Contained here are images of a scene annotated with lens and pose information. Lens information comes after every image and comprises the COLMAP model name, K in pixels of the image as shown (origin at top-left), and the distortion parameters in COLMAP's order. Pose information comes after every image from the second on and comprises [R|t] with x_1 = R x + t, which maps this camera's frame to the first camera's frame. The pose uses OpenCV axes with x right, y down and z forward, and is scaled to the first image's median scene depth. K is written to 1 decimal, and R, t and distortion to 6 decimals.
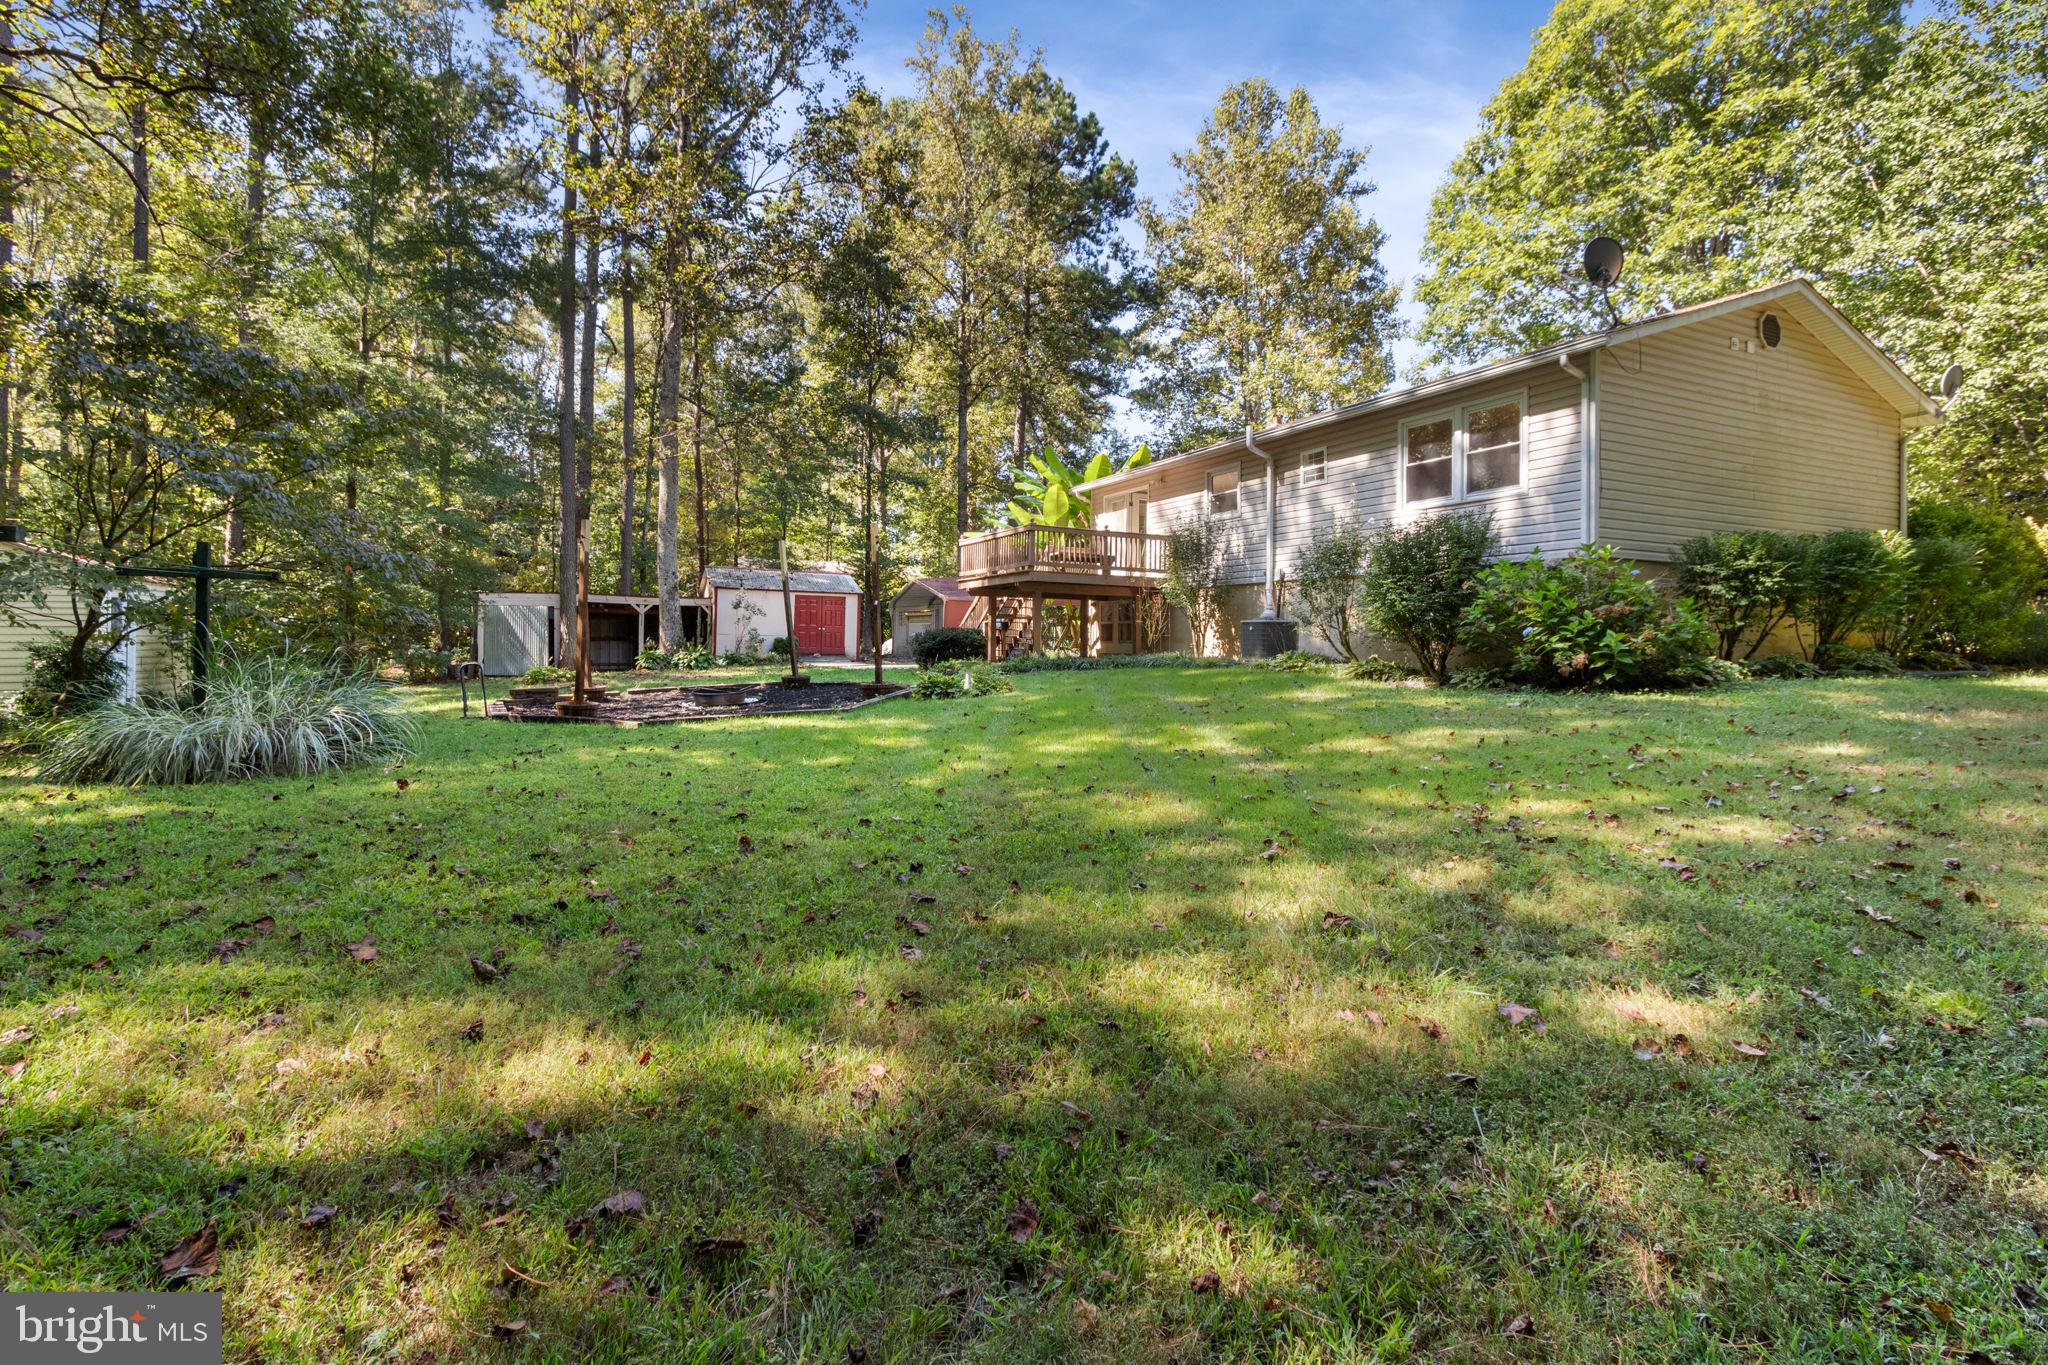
lens RADIAL K [[954.0, 0, 1021.3], [0, 954.0, 673.1], [0, 0, 1]] dist [0.003257, 0.000556]
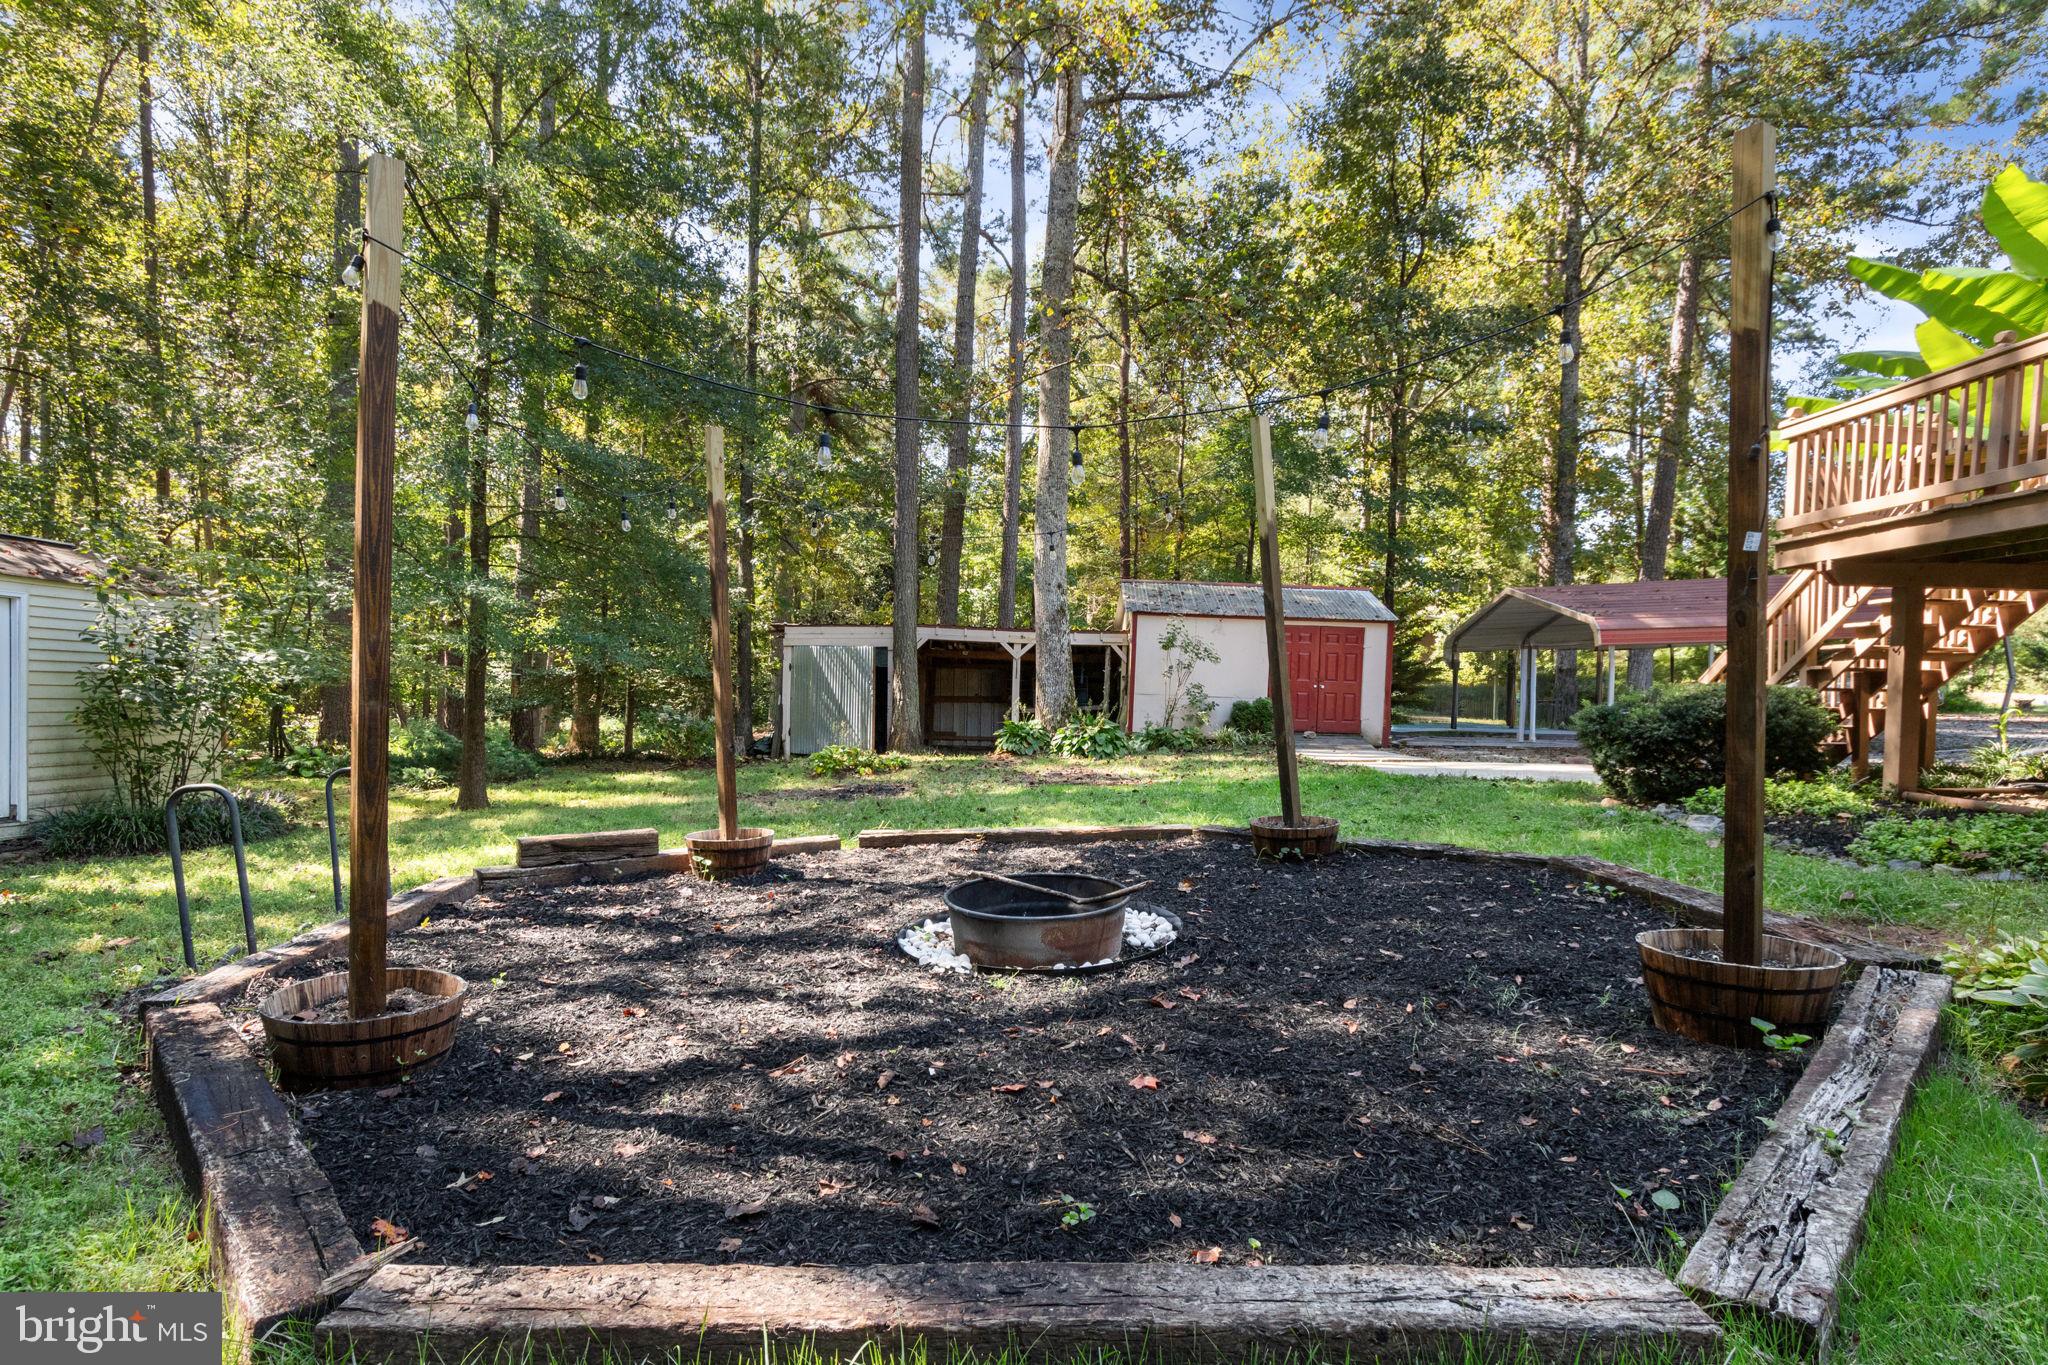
lens RADIAL K [[954.0, 0, 1021.3], [0, 954.0, 673.1], [0, 0, 1]] dist [0.003257, 0.000556]
pose [[0.888616, 0.001897, -0.458647, -0.117375], [-0.031688, 0.997856, -0.057267, -0.018590], [0.457555, 0.065421, 0.886771, 0.464471]]
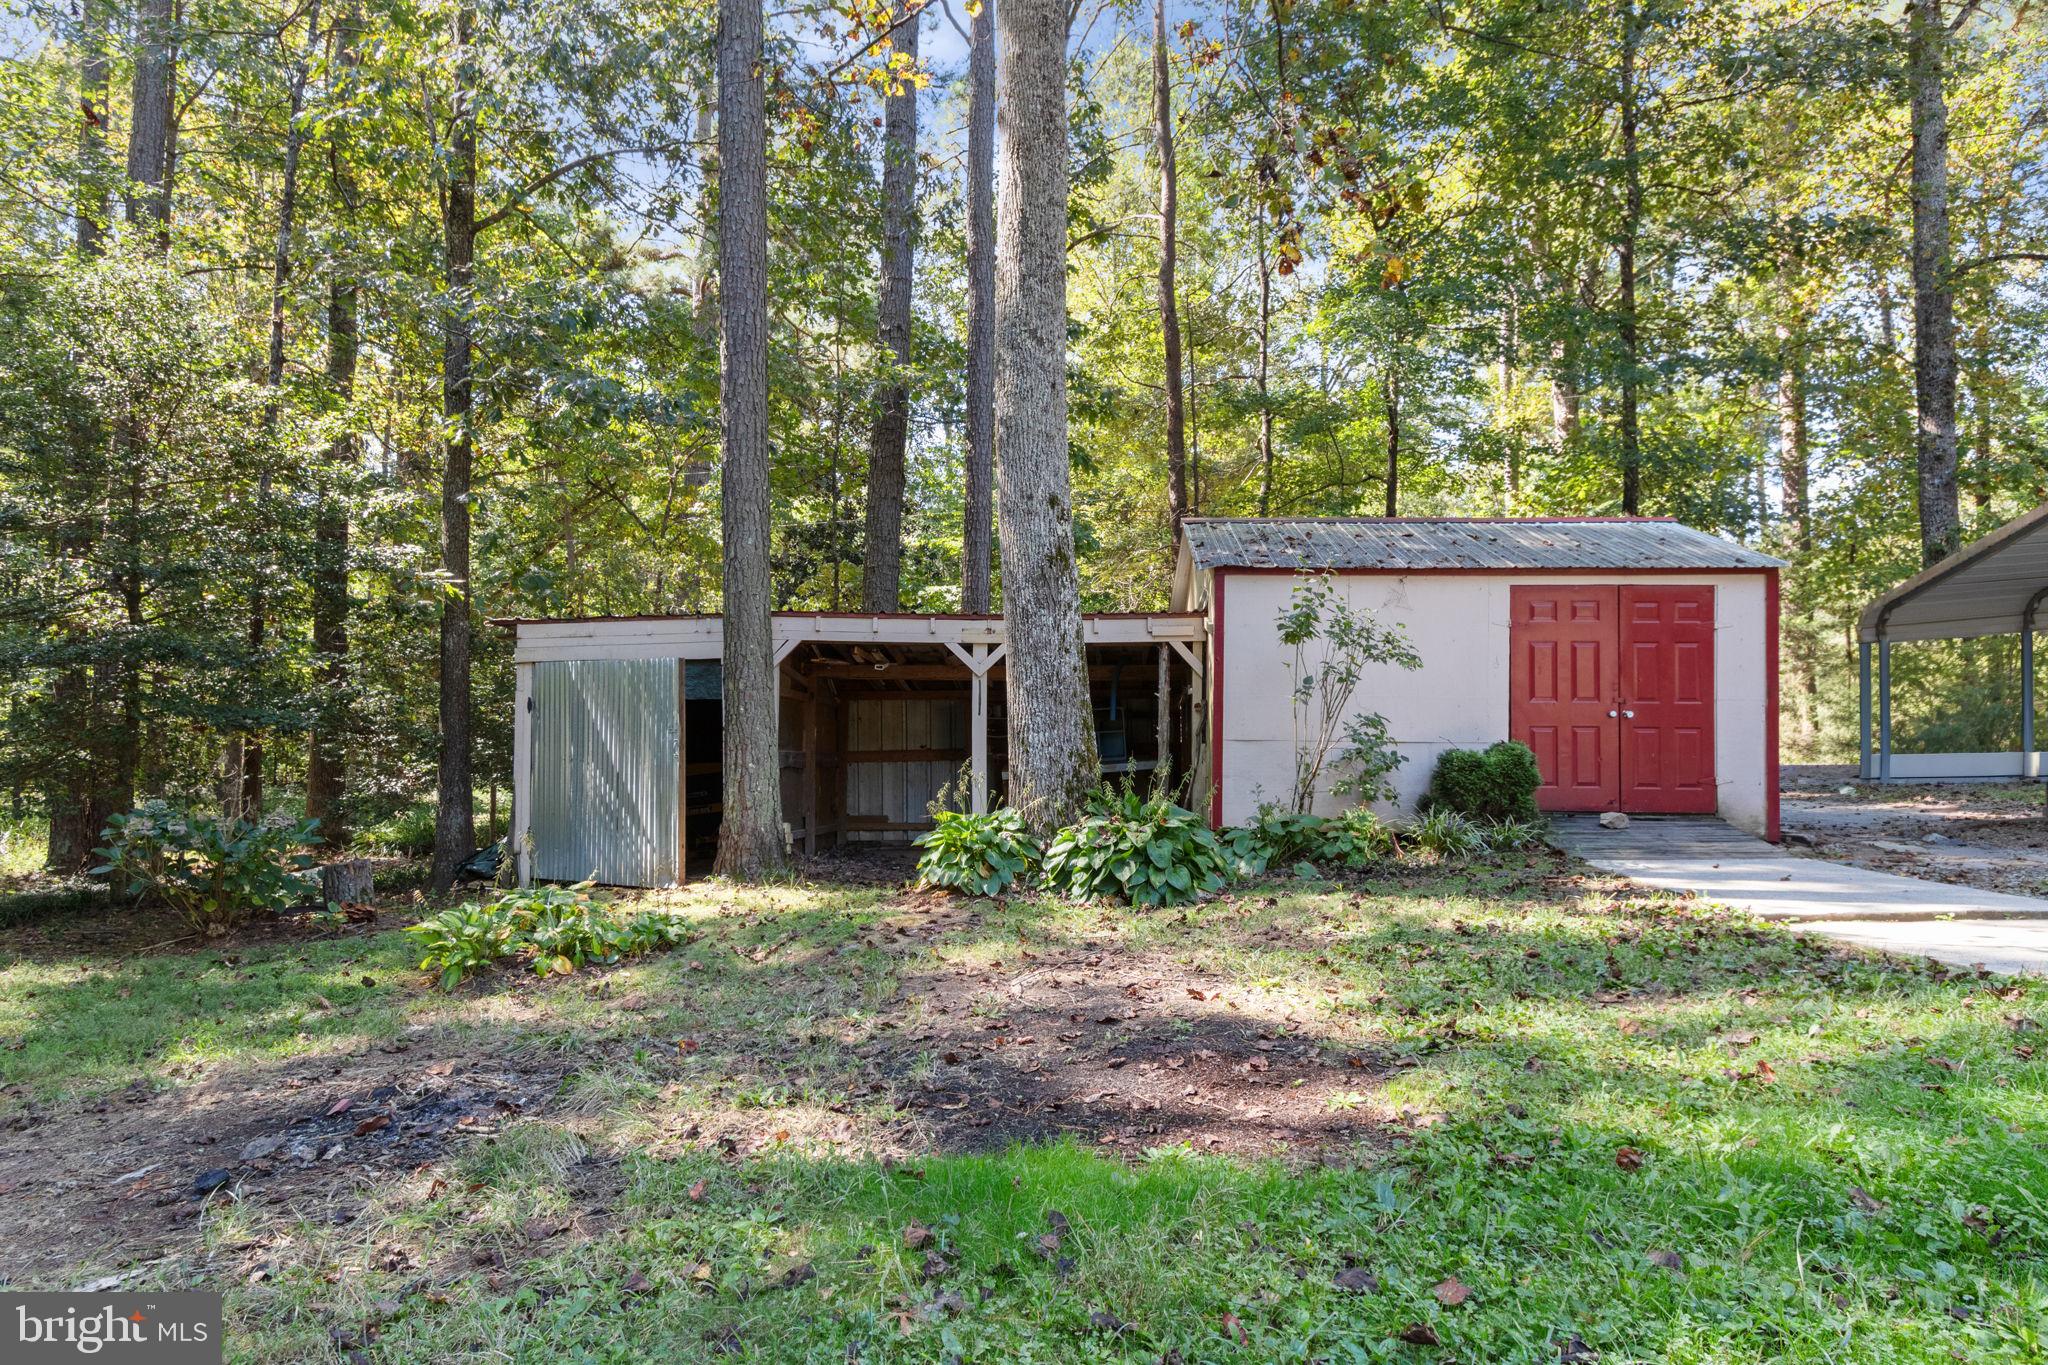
lens RADIAL K [[954.0, 0, 1021.3], [0, 954.0, 673.1], [0, 0, 1]] dist [0.003257, 0.000556]
pose [[0.870551, -0.041786, -0.490300, -0.238593], [-0.004930, 0.995597, -0.093604, -0.034914], [0.492053, 0.083904, 0.866513, 0.745036]]
